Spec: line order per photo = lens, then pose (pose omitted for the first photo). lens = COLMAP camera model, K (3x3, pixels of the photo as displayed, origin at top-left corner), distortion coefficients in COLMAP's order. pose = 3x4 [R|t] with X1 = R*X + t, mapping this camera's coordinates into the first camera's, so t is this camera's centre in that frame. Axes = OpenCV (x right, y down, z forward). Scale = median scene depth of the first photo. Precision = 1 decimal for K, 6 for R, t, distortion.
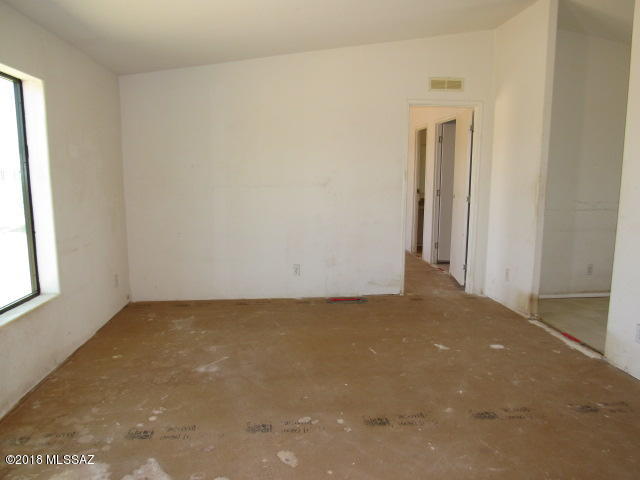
lens RADIAL K [[457.1, 0, 320.0], [0, 457.1, 240.0], [0, 0, 1]] dist [-0.017032, -0.001119]
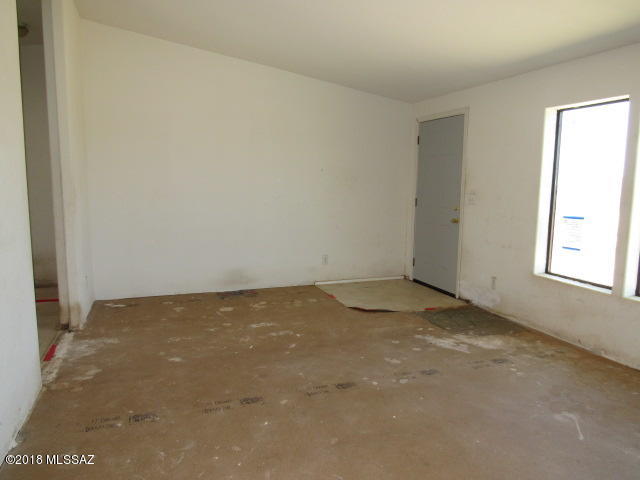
lens RADIAL K [[457.1, 0, 320.0], [0, 457.1, 240.0], [0, 0, 1]] dist [-0.017032, -0.001119]
pose [[-0.968084, 0.022174, -0.249645, 0.465134], [-0.045465, 0.964014, 0.261934, -0.266580], [0.246469, 0.264924, -0.932238, 1.937058]]
